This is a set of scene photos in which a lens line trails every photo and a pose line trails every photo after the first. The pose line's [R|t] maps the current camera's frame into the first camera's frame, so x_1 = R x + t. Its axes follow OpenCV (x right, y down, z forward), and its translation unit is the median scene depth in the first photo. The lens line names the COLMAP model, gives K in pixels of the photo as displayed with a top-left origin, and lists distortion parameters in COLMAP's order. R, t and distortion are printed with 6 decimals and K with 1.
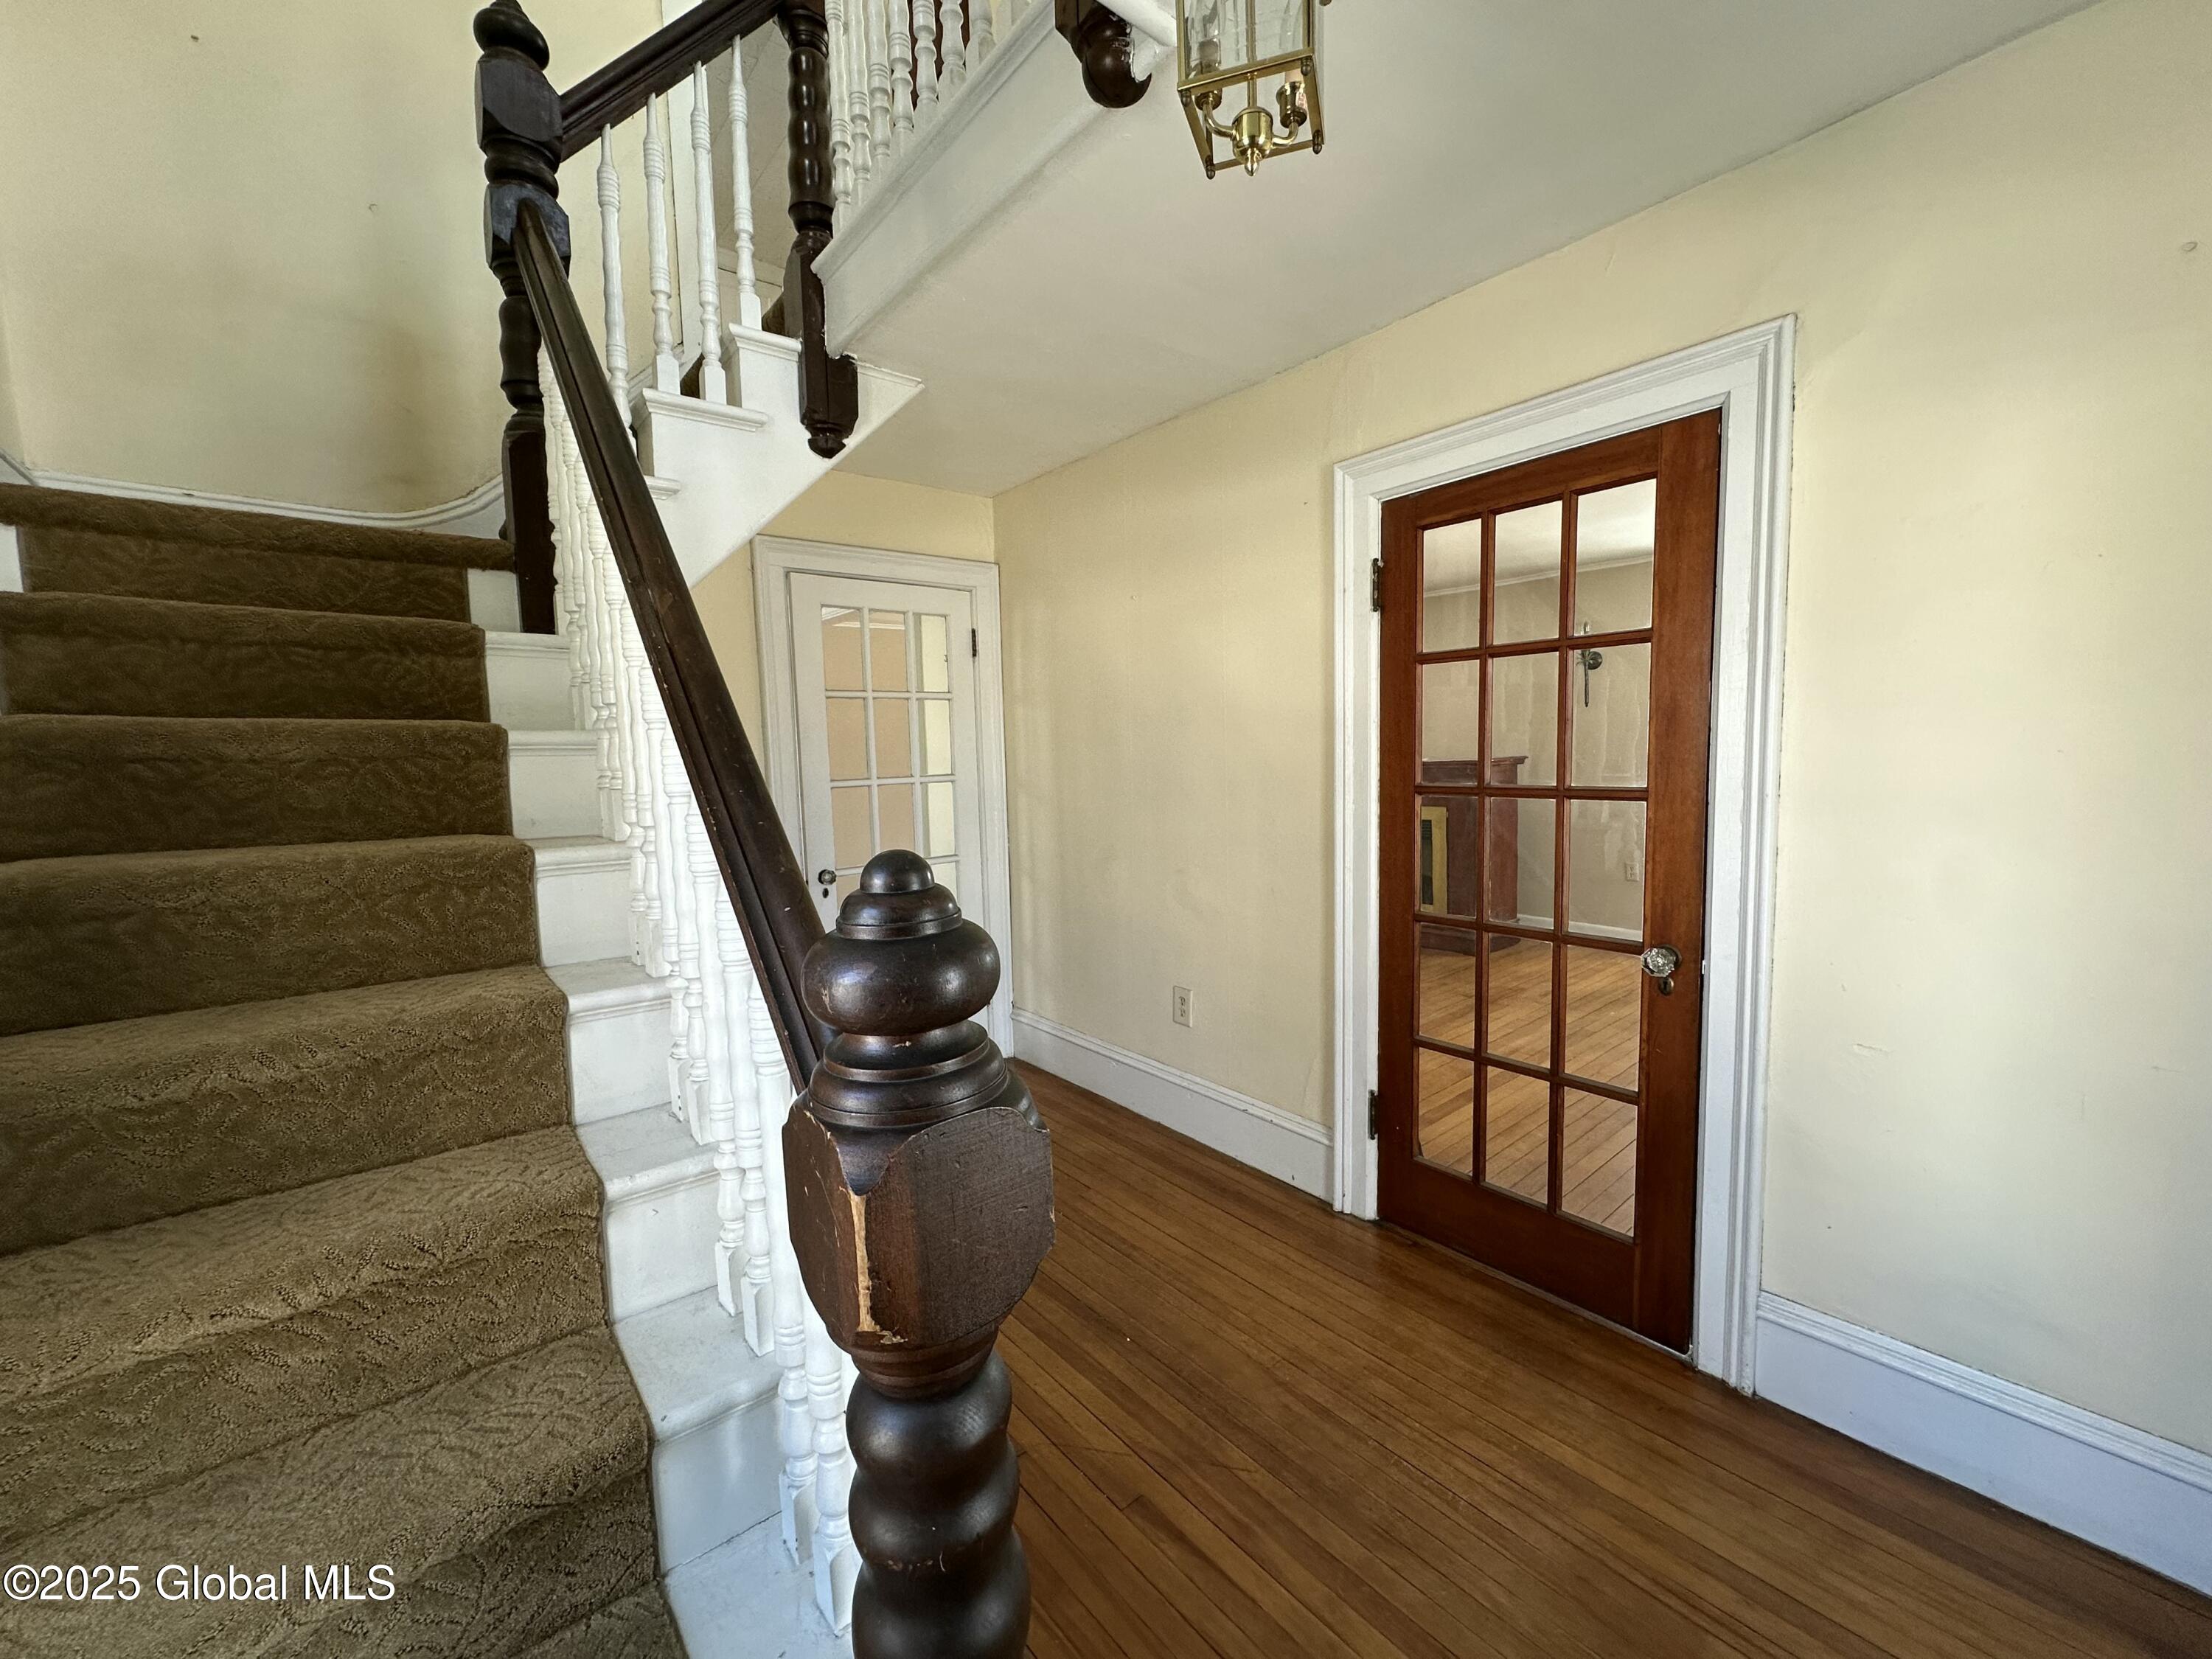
lens RADIAL K [[898.5, 0, 1106.0], [0, 898.5, 829.5], [0, 0, 1]] dist [0.000592, 0.000258]
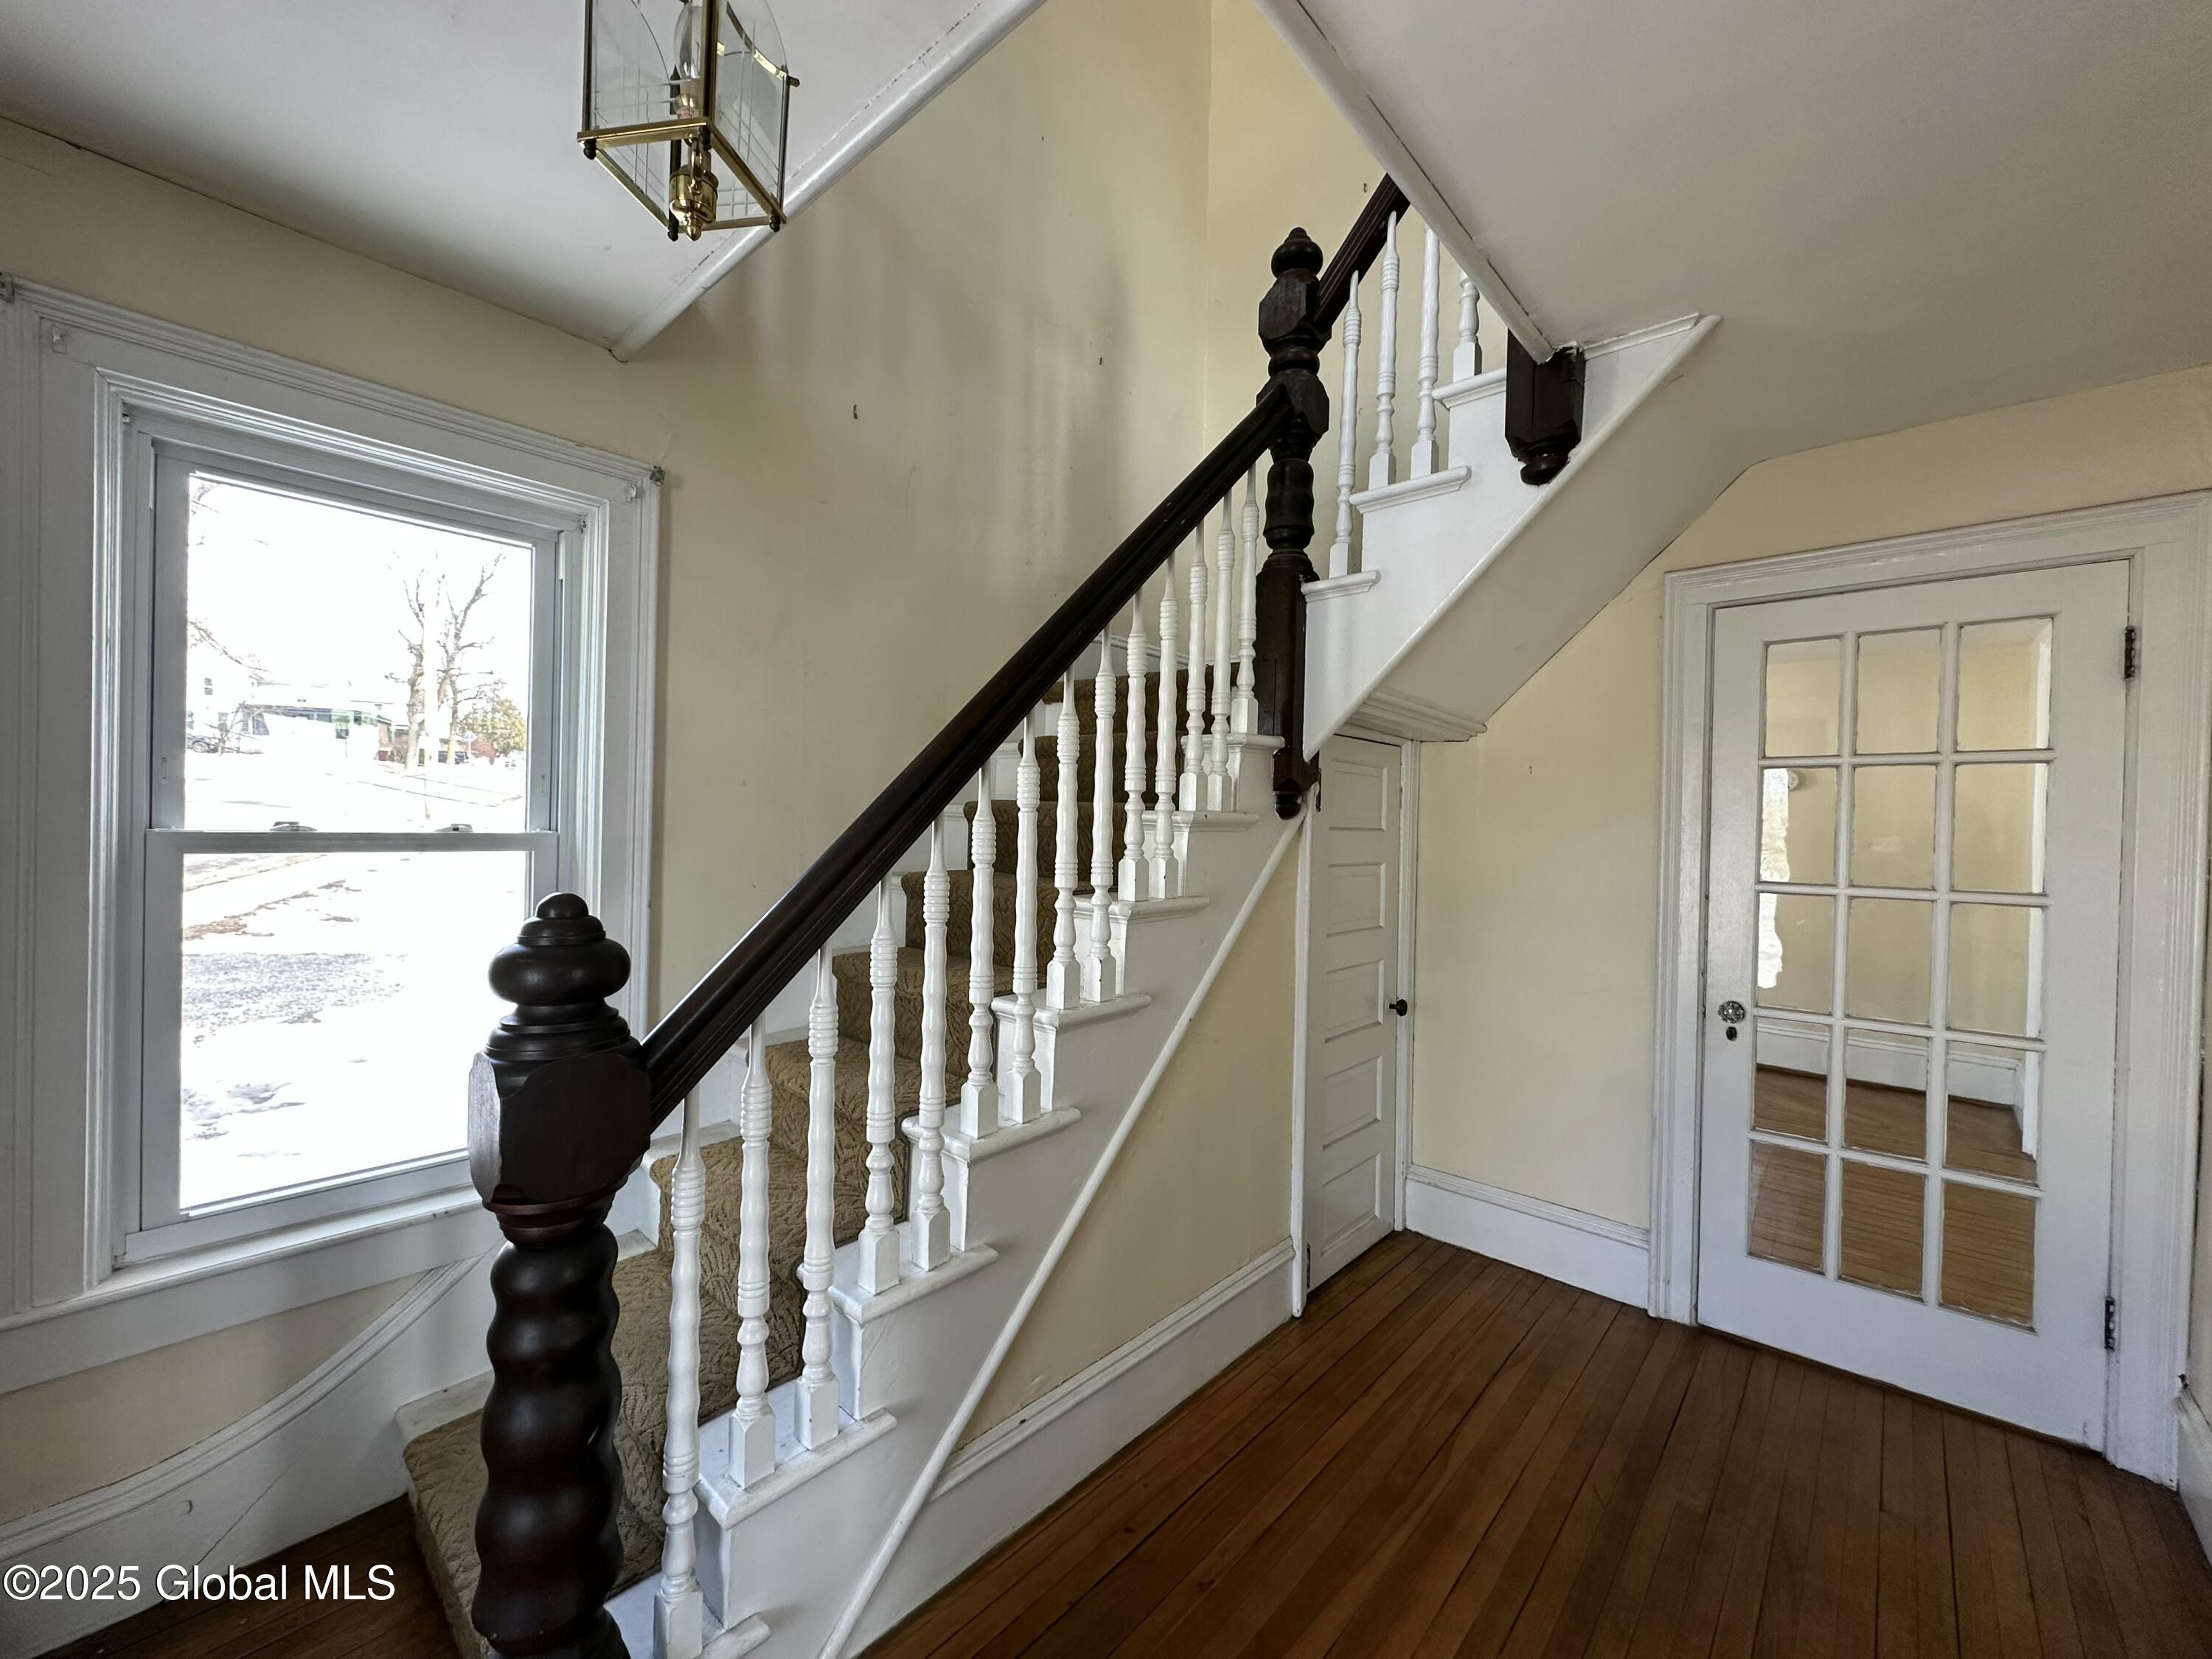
lens RADIAL K [[898.5, 0, 1106.0], [0, 898.5, 829.5], [0, 0, 1]] dist [0.000592, 0.000258]
pose [[0.164223, 0.031358, -0.985925, 0.448336], [-0.113604, 0.993445, 0.012675, -0.063049], [0.979860, 0.109923, 0.166709, 0.504254]]
